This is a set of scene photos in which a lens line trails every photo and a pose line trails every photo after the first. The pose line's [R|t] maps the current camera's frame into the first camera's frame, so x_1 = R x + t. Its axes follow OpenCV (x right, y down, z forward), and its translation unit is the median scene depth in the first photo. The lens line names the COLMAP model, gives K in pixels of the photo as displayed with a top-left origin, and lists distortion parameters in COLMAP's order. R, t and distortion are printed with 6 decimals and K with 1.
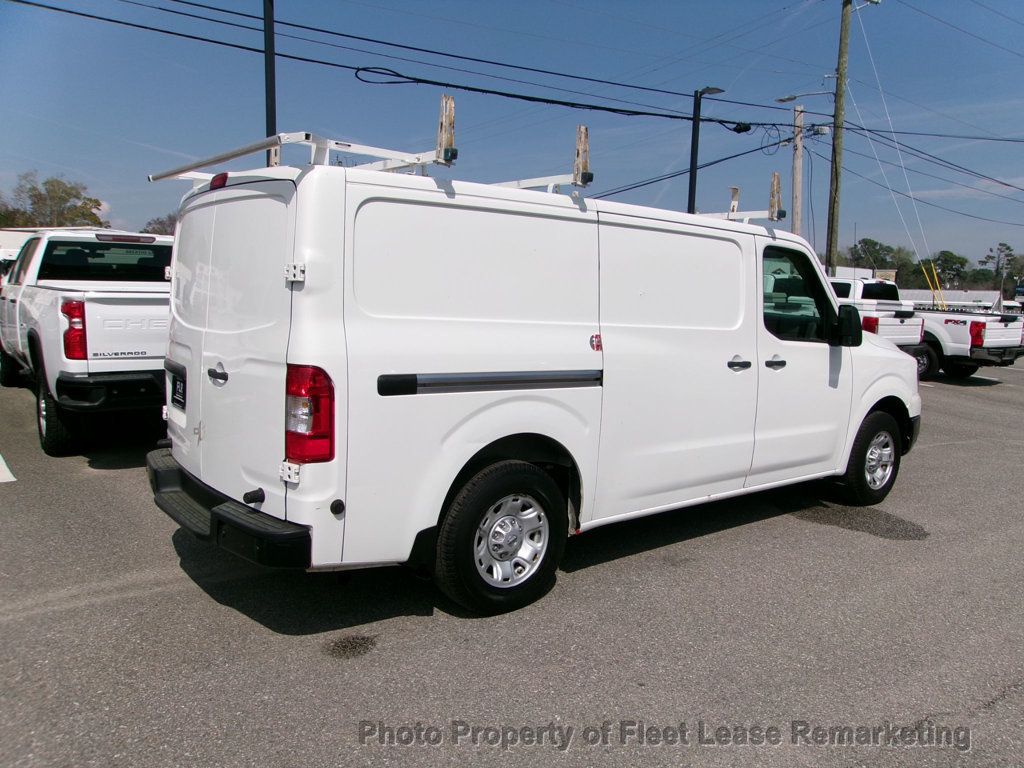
lens RADIAL K [[794.5, 0, 529.3], [0, 794.5, 417.3], [0, 0, 1]] dist [-0.042209, 0.005313]
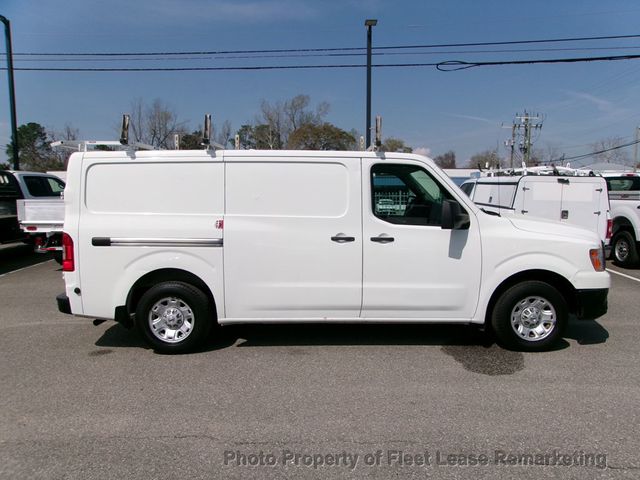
lens RADIAL K [[505.9, 0, 322.0], [0, 505.9, 265.3], [0, 0, 1]] dist [-0.013988, 0.000176]
pose [[0.775166, 0.048920, -0.629861, 1.025257], [-0.066908, 0.997747, -0.004851, -0.005924], [0.628205, 0.045903, 0.776693, 0.201602]]
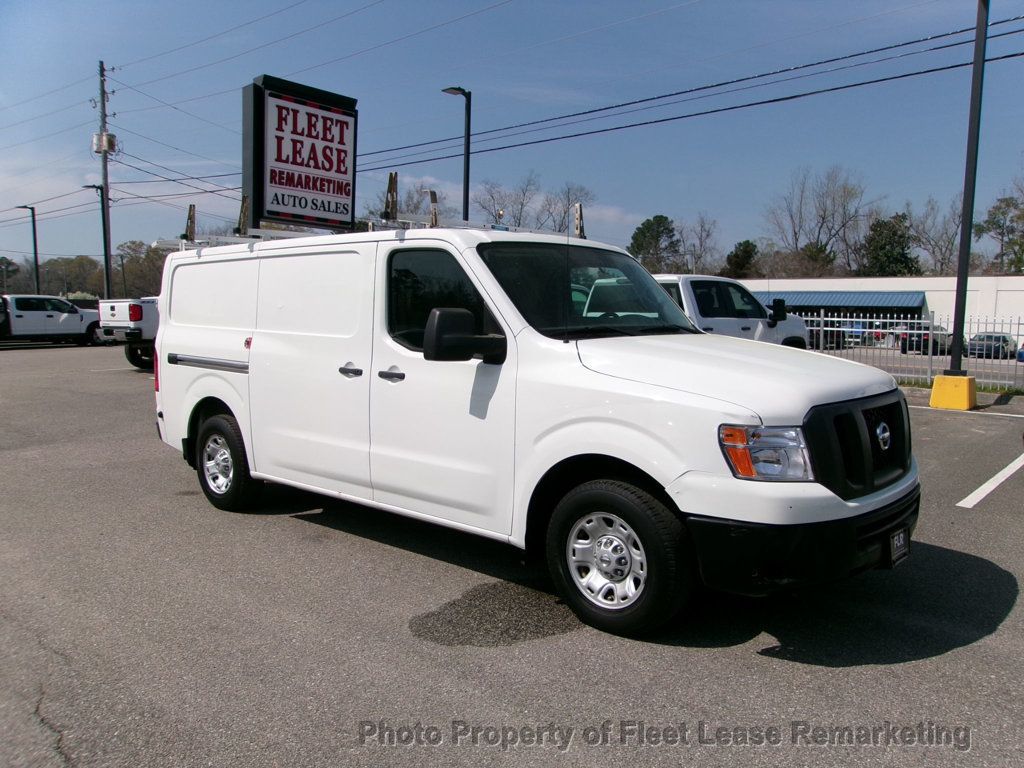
lens RADIAL K [[794.5, 0, 529.3], [0, 794.5, 417.3], [0, 0, 1]] dist [-0.042209, 0.005313]
pose [[0.178052, 0.089302, -0.979961, 1.525969], [-0.150752, 0.986593, 0.062516, -0.123921], [0.972405, 0.136600, 0.189127, 1.204447]]
